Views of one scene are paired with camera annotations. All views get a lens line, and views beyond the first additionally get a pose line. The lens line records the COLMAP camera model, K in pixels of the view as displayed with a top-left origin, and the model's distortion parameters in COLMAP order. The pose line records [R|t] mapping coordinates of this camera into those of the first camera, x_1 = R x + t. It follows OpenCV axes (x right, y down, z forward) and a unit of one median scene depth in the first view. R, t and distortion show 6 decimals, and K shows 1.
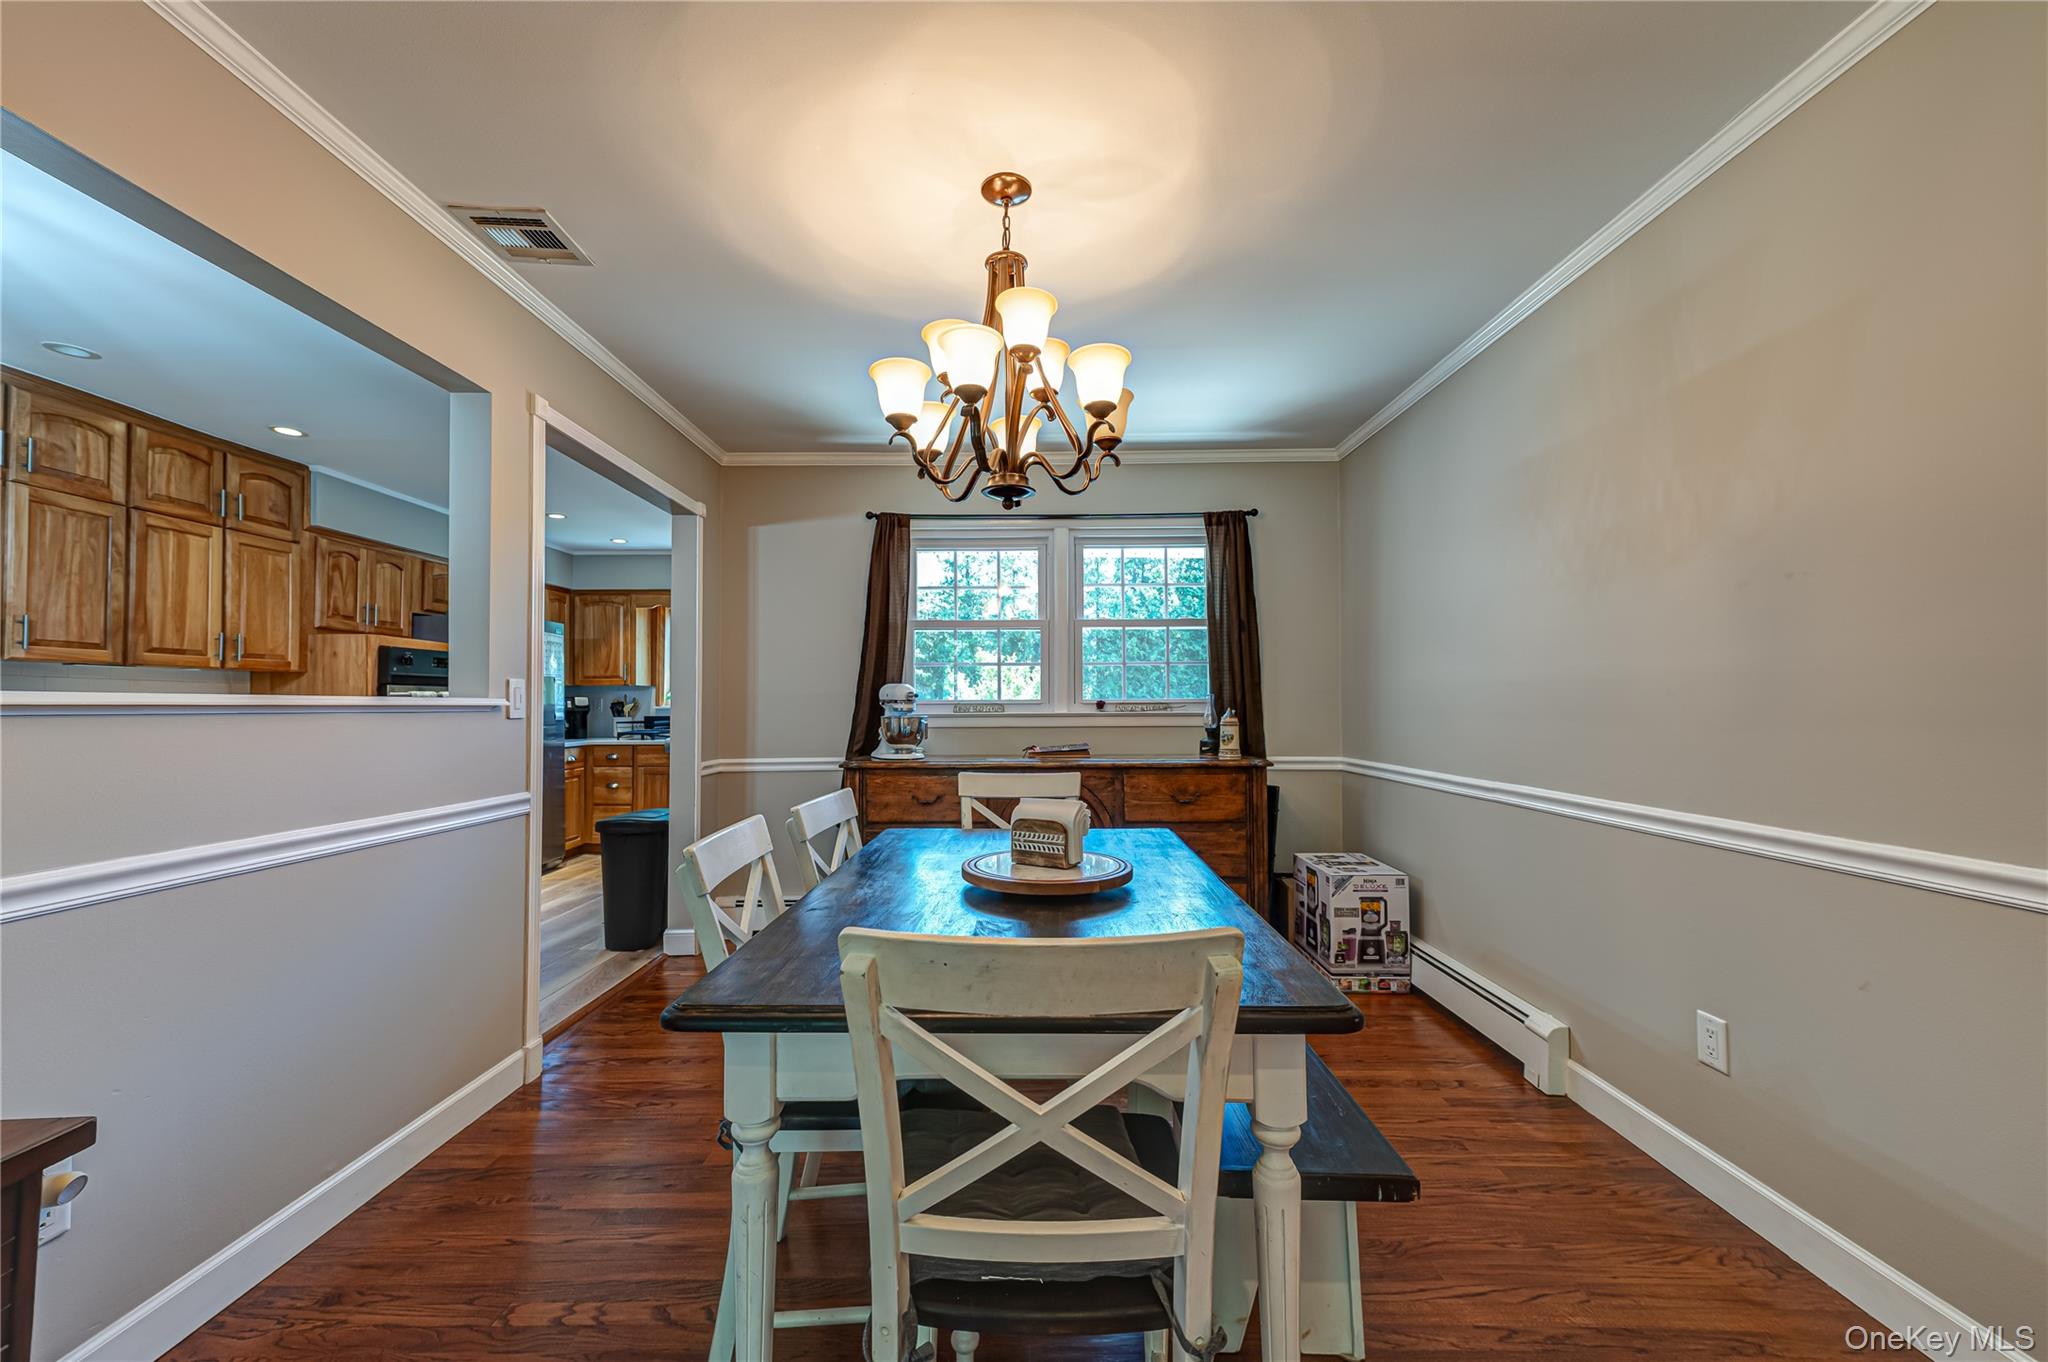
lens RADIAL K [[799.0, 0, 1016.2], [0, 799.0, 693.6], [0, 0, 1]] dist [0.016198, 0.000221]
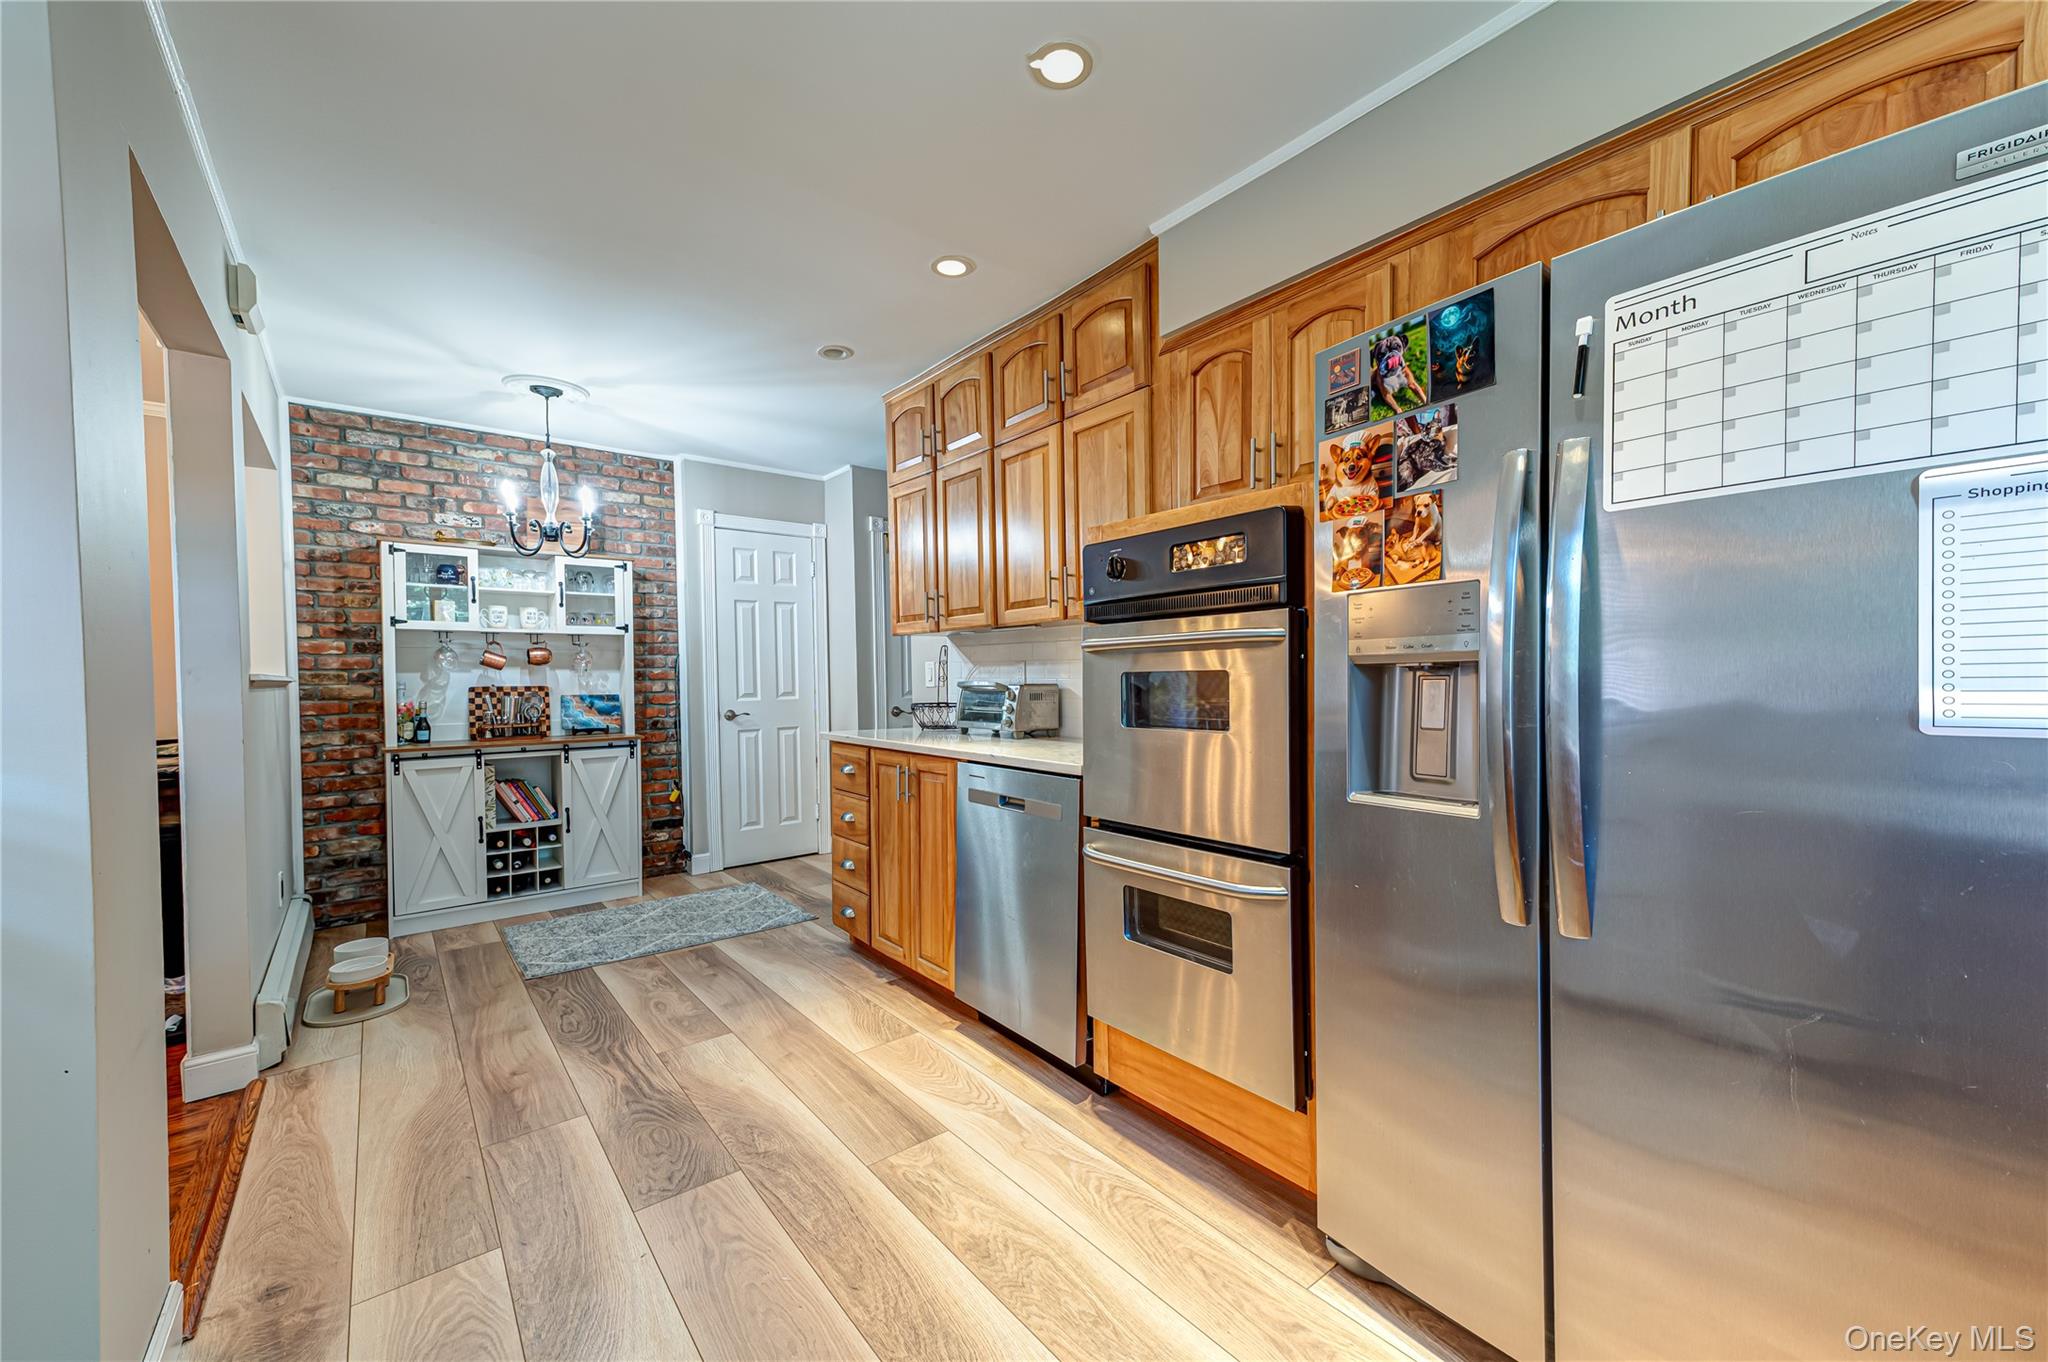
lens RADIAL K [[799.0, 0, 1013.9], [0, 799.0, 687.5], [0, 0, 1]] dist [0.016198, 0.000221]
pose [[-0.775863, 0.020311, -0.630575, -0.495496], [0.024308, 0.999702, 0.002292, 0.027286], [0.630433, -0.013550, -0.776125, 1.517877]]
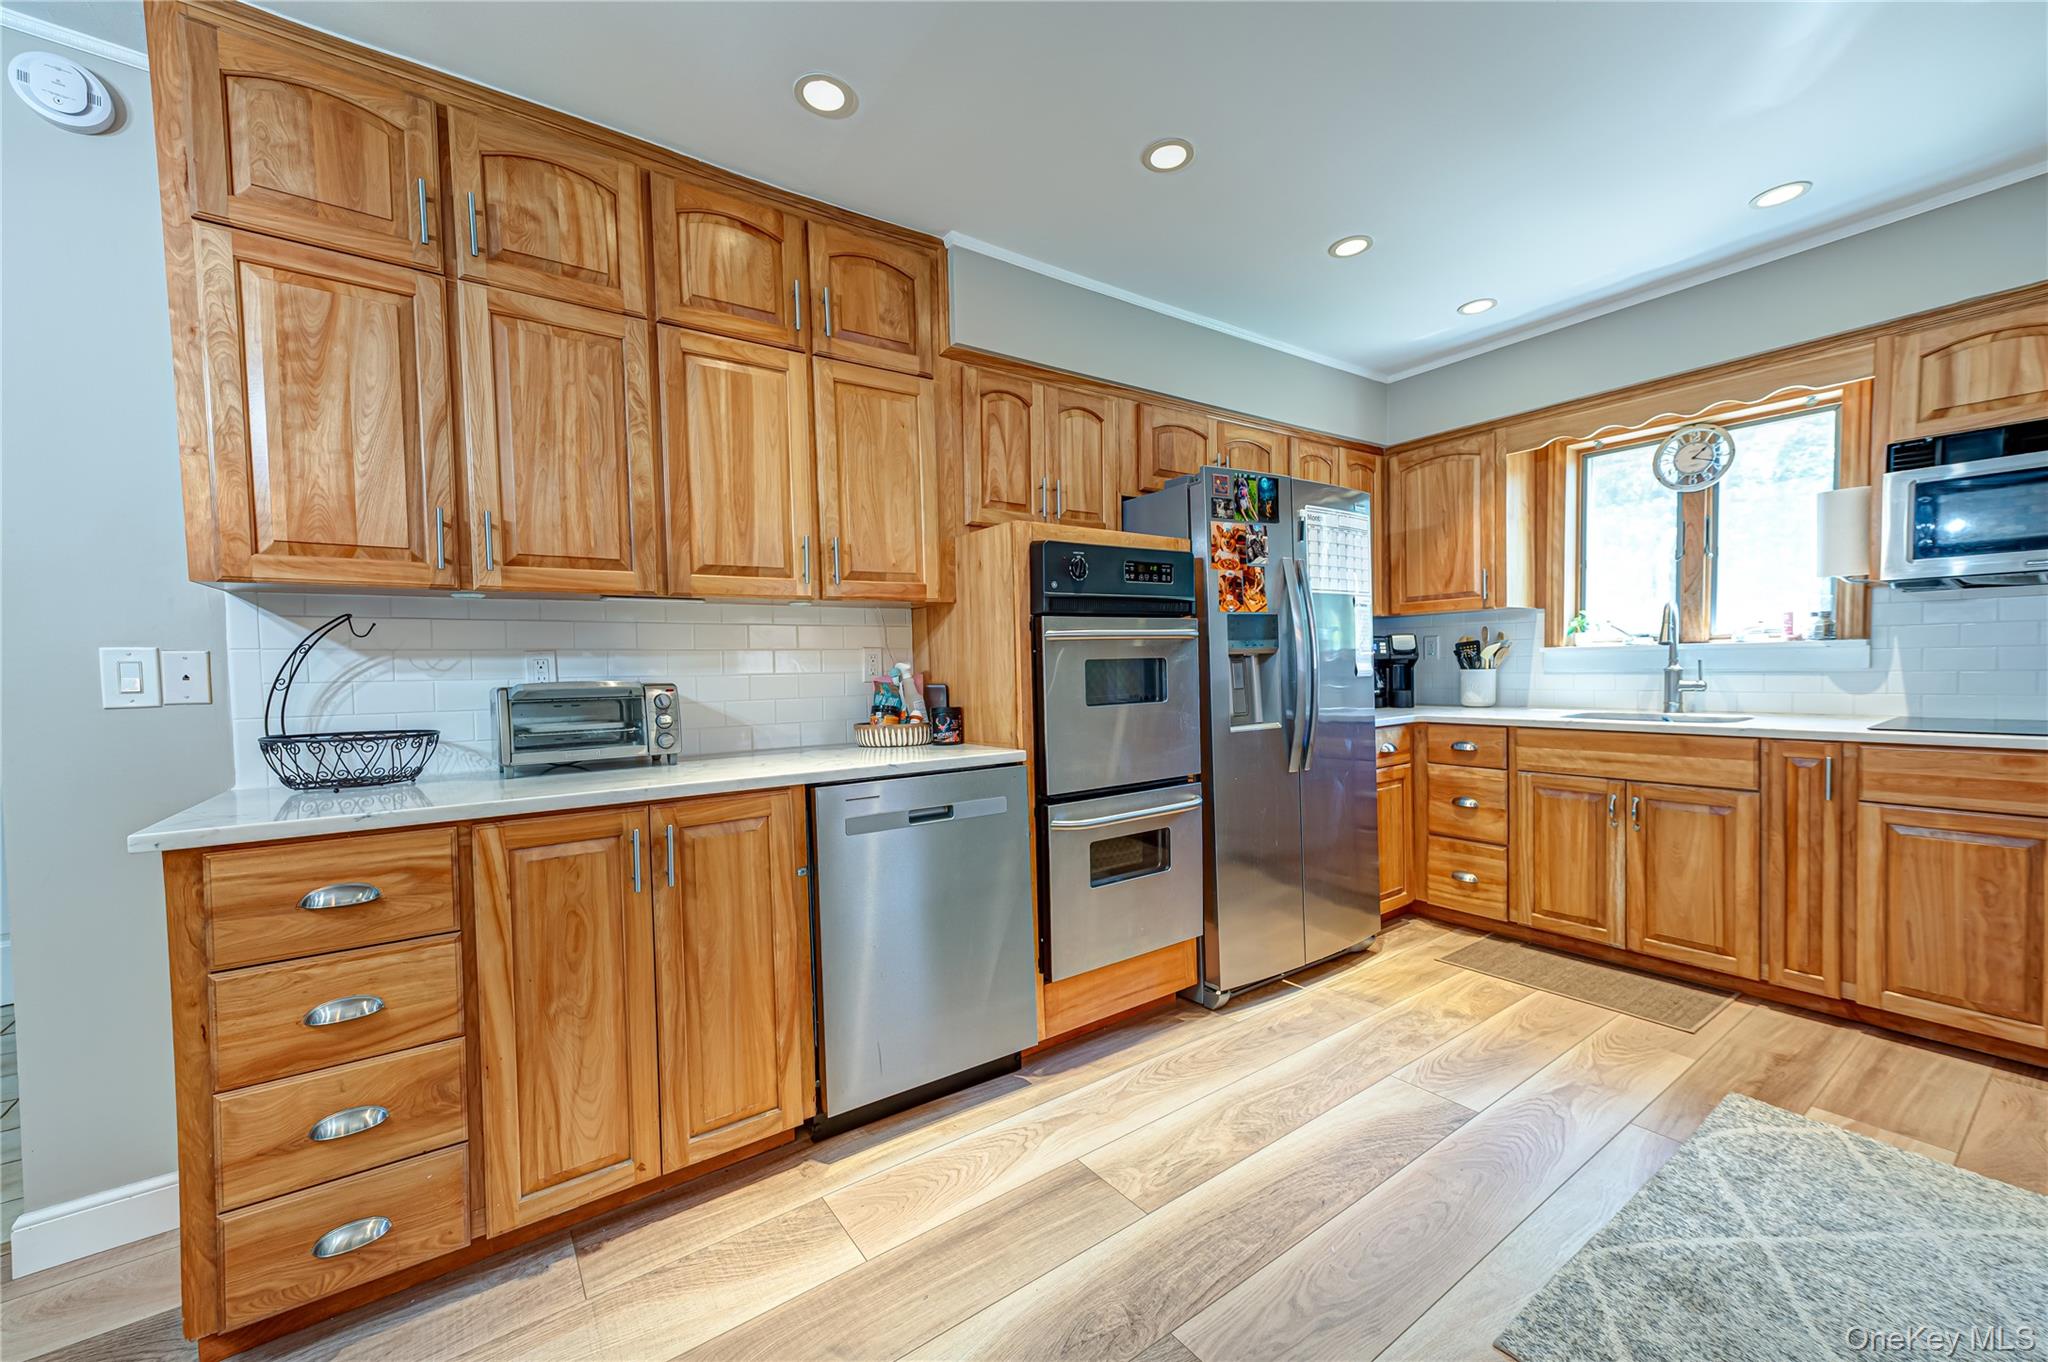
lens RADIAL K [[799.0, 0, 1020.1], [0, 799.0, 691.0], [0, 0, 1]] dist [0.016198, 0.000221]
pose [[0.591864, 0.014635, -0.805905, -0.424019], [0.036372, 0.998332, 0.044841, 0.015159], [0.805217, -0.055852, 0.590344, 0.771591]]
